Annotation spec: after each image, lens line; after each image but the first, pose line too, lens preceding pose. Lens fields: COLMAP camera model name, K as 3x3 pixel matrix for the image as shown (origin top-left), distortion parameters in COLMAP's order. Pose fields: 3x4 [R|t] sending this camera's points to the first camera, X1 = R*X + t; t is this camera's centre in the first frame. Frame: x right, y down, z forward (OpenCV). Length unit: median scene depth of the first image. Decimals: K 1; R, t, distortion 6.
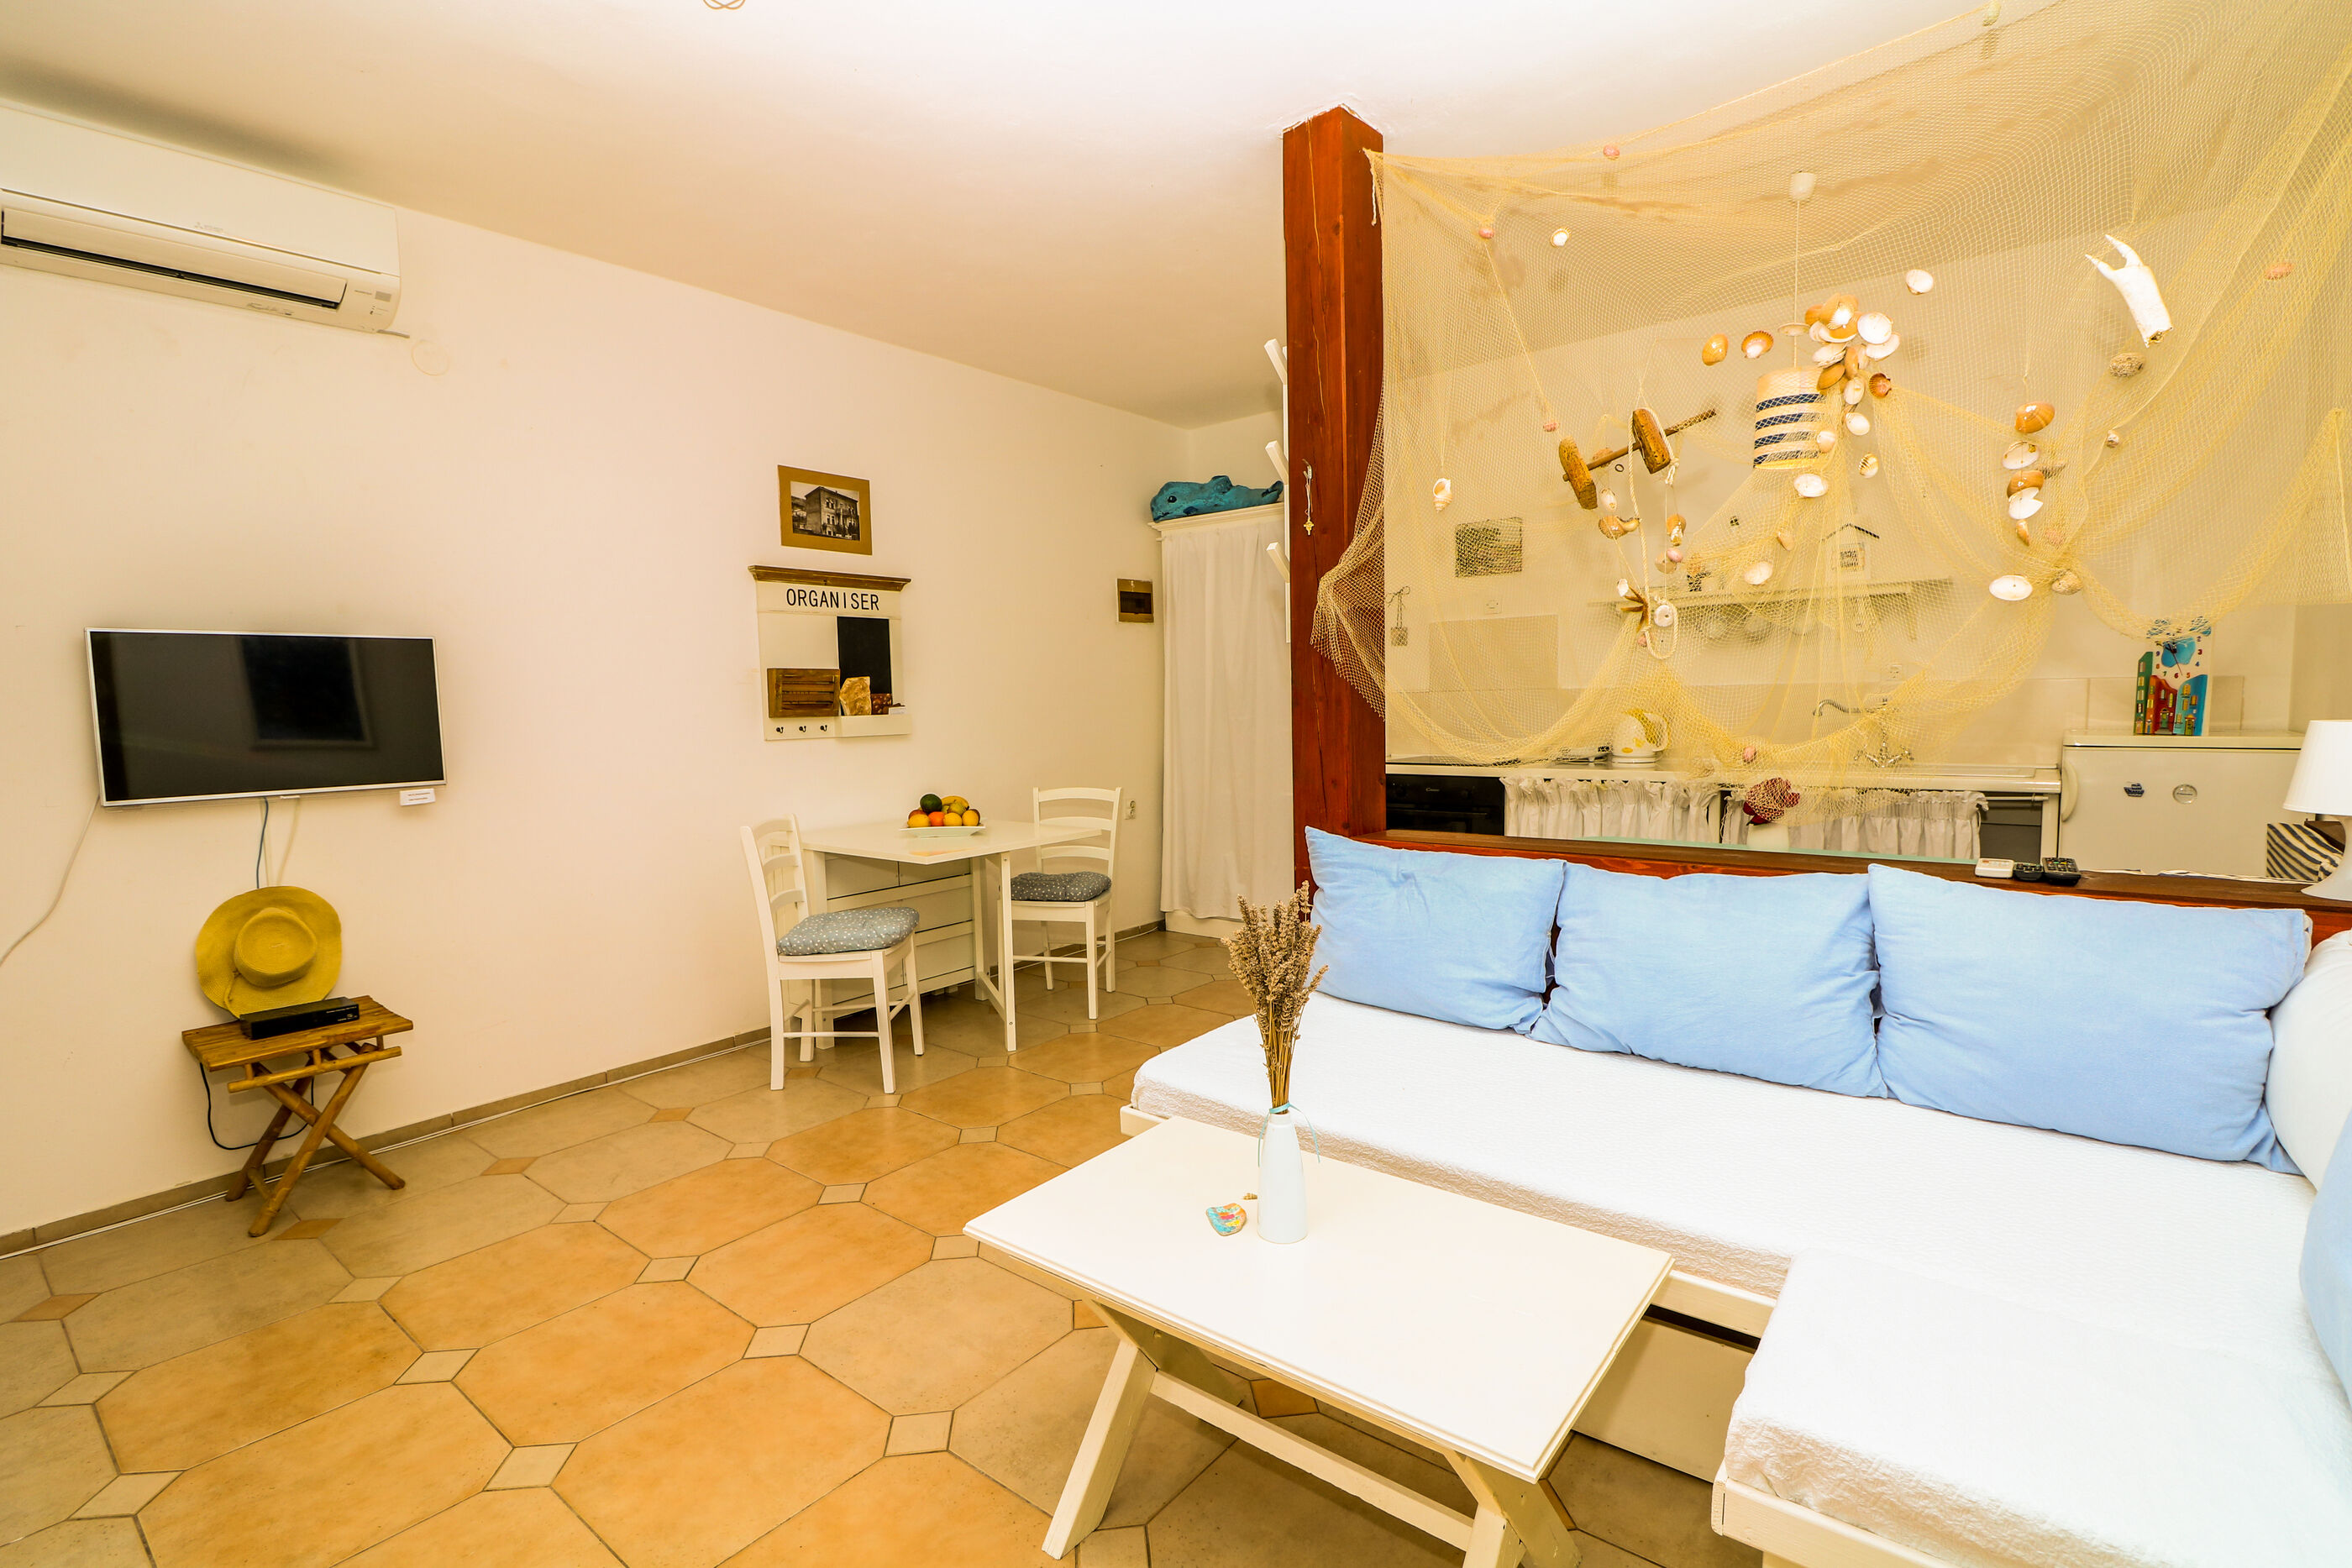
lens RADIAL K [[1084.1, 0, 1176.0], [0, 1084.1, 786.7], [0, 0, 1]] dist [-0.013293, -0.005785]
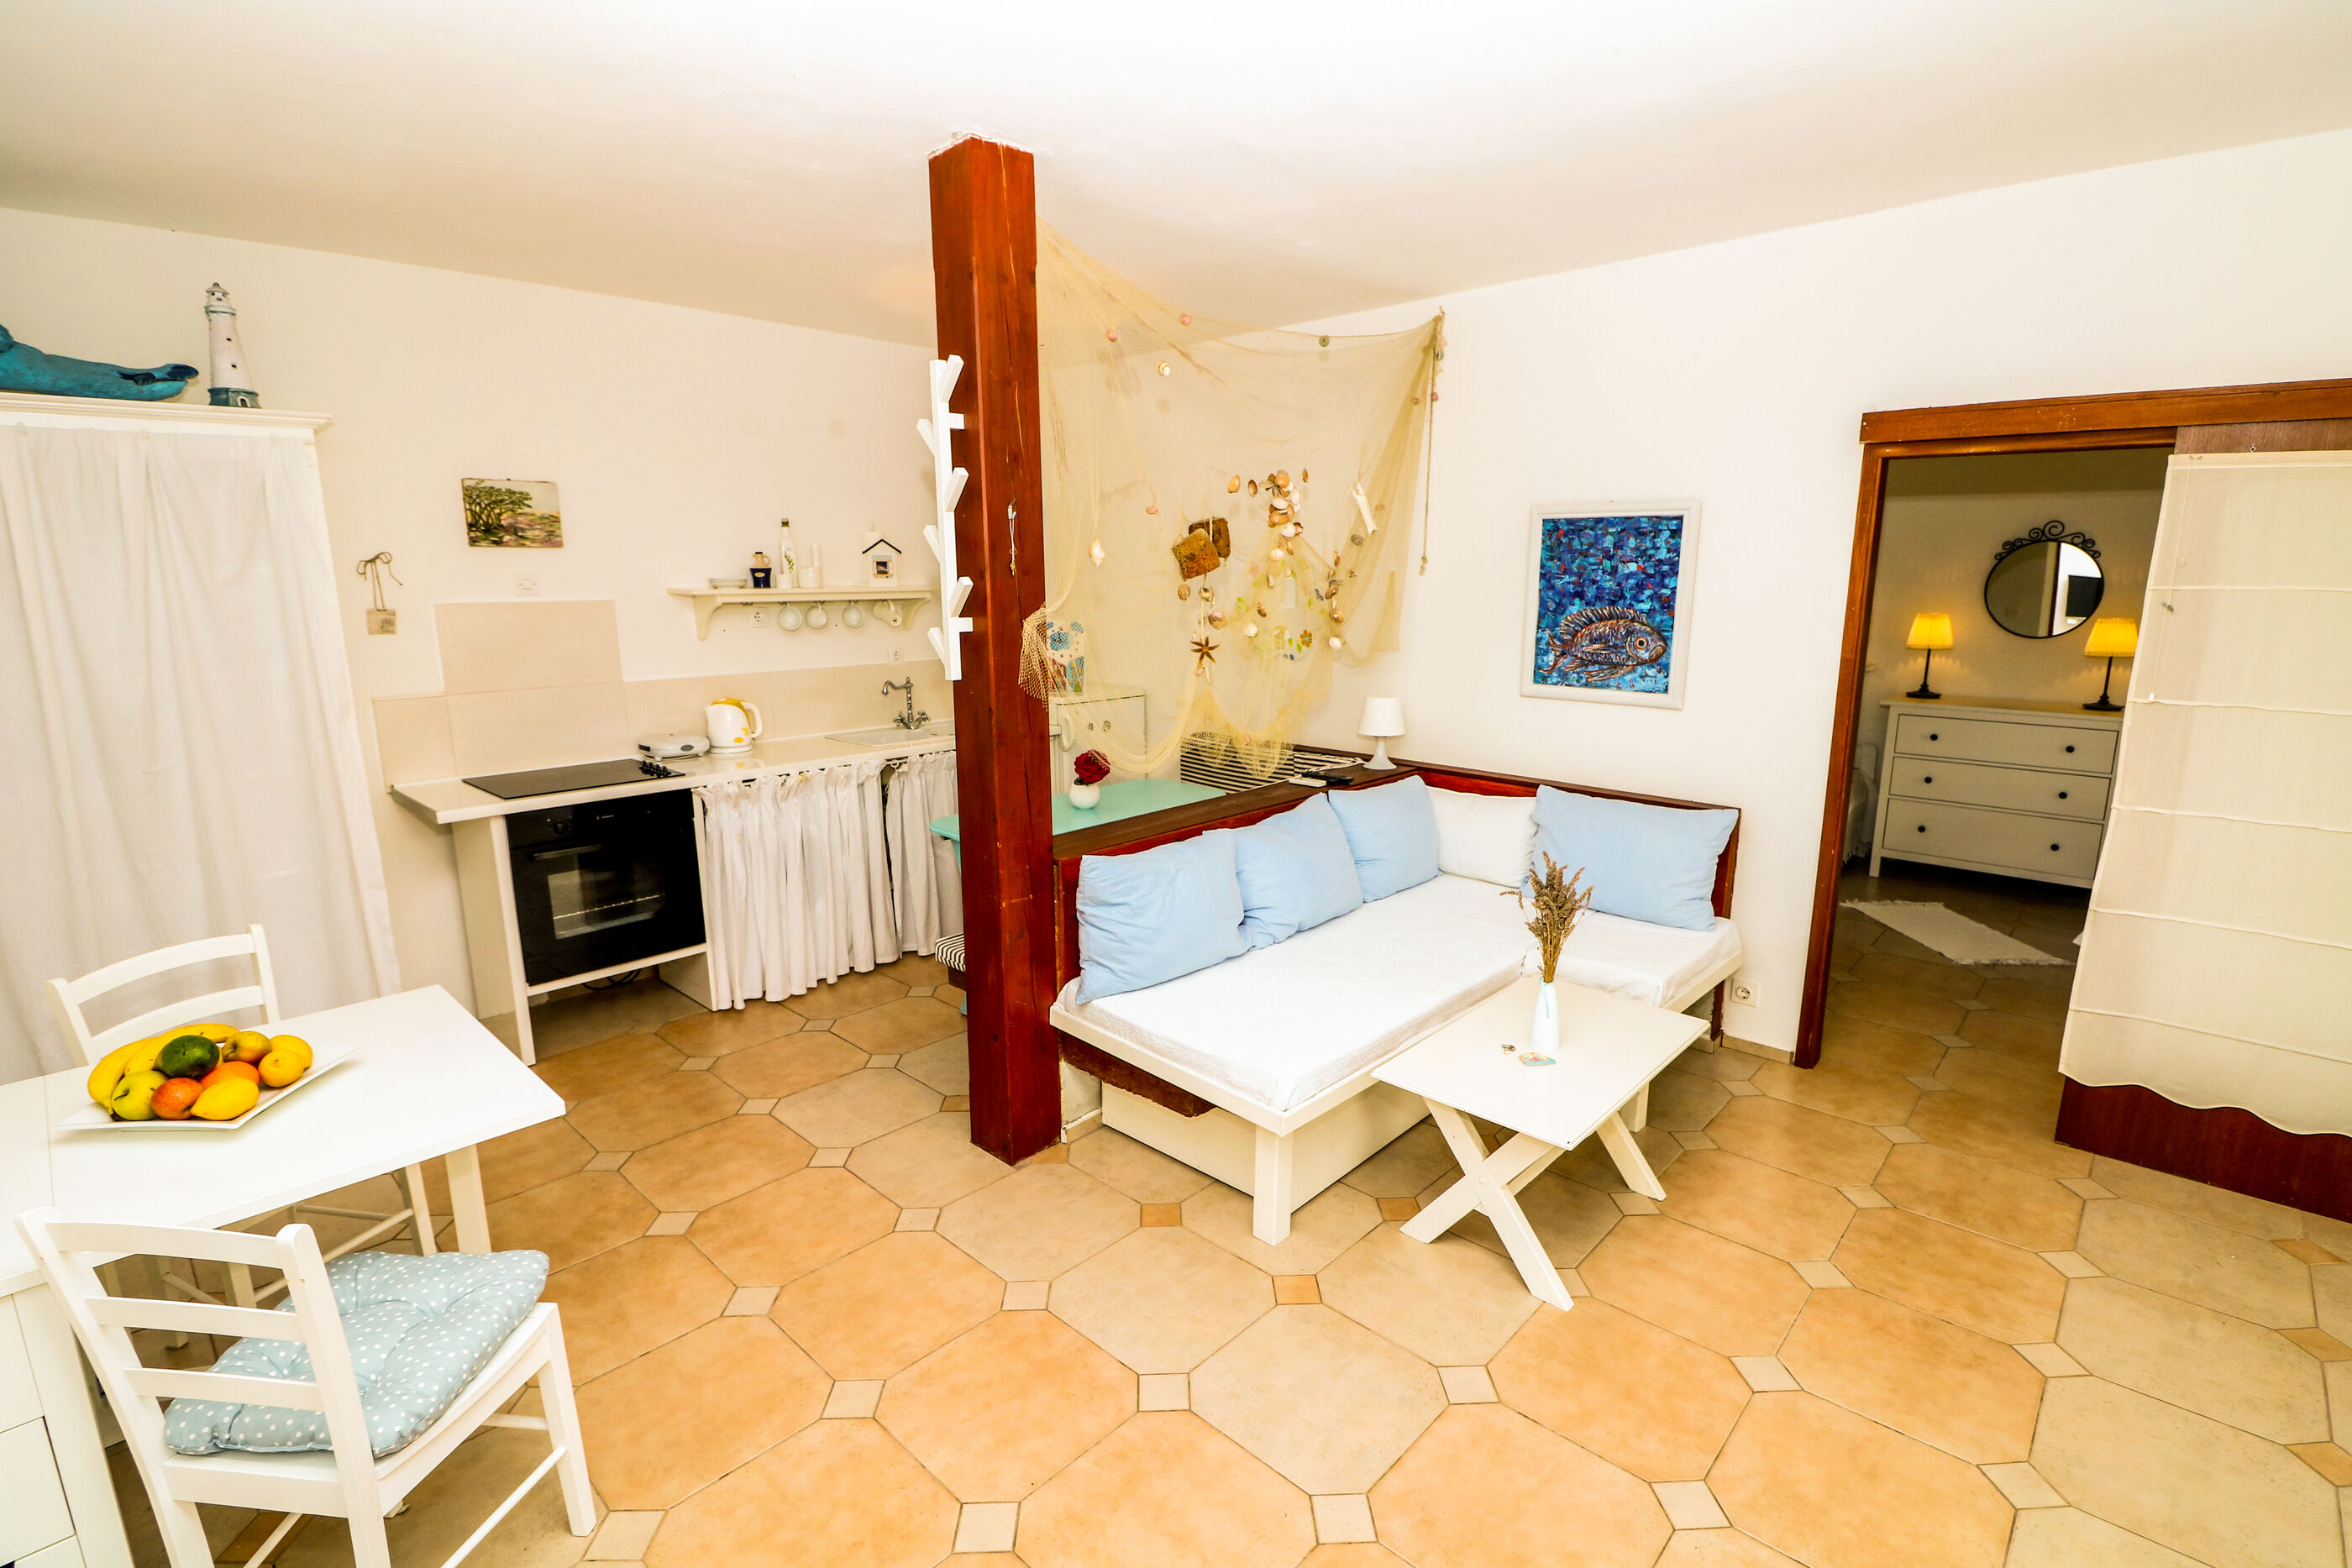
lens RADIAL K [[1084.1, 0, 1198.0], [0, 1084.1, 791.3], [0, 0, 1]] dist [-0.013293, -0.005785]
pose [[0.067893, -0.175015, 0.982222, -0.757558], [0.084914, 0.981935, 0.169095, -0.163779], [-0.994073, 0.071924, 0.081528, 0.653646]]
